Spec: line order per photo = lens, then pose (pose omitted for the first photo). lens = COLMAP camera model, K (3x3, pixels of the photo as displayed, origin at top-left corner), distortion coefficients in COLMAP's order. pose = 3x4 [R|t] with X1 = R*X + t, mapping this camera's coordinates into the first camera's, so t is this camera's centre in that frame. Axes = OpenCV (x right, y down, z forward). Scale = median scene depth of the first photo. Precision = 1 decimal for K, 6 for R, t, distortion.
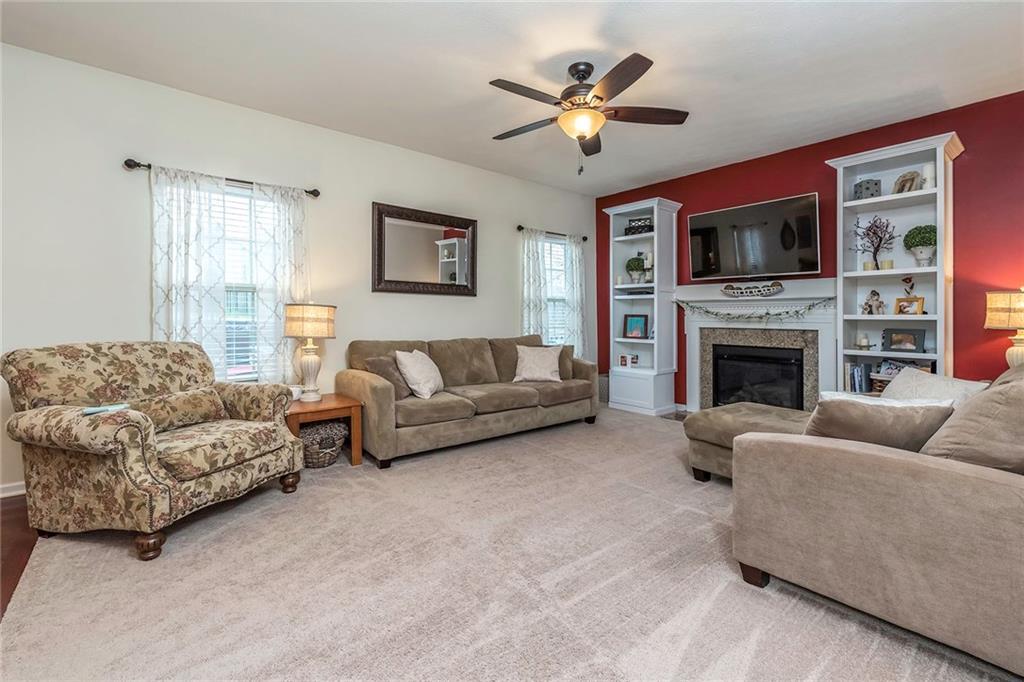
lens RADIAL K [[447.9, 0, 513.9], [0, 447.9, 308.5], [0, 0, 1]] dist [0.002194, 0.000280]
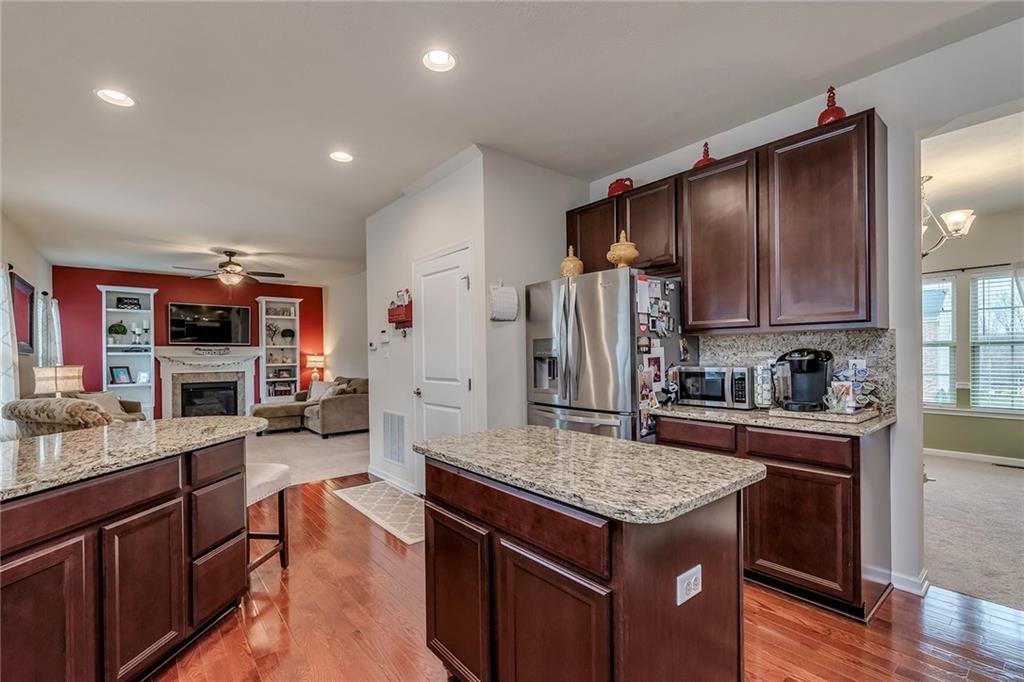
lens RADIAL K [[456.2, 0, 506.0], [0, 456.2, 363.3], [0, 0, 1]] dist [-0.000287, -0.000144]
pose [[0.006366, -0.021425, 0.999750, -1.284615], [-0.003852, 0.999763, 0.021450, -0.035738], [-0.999972, -0.003987, 0.006282, -0.203939]]
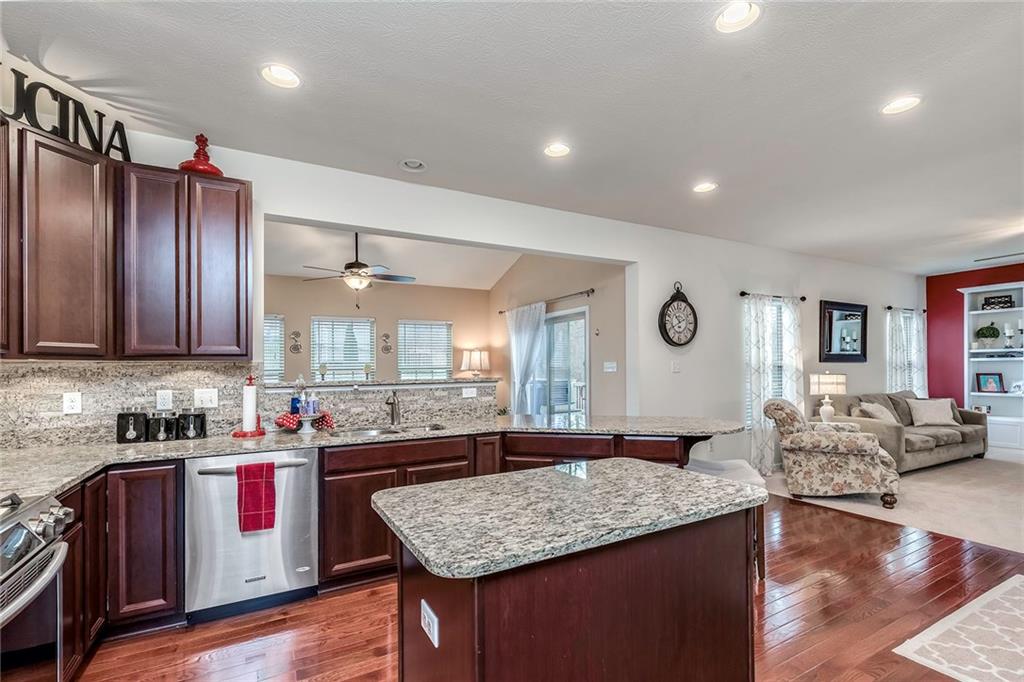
lens RADIAL K [[456.2, 0, 506.0], [0, 456.2, 363.3], [0, 0, 1]] dist [-0.000287, -0.000144]
pose [[0.980269, -0.021796, -0.196465, -0.911622], [0.022008, 0.999757, -0.001106, -0.049092], [0.196441, -0.003240, 0.980510, -0.566201]]
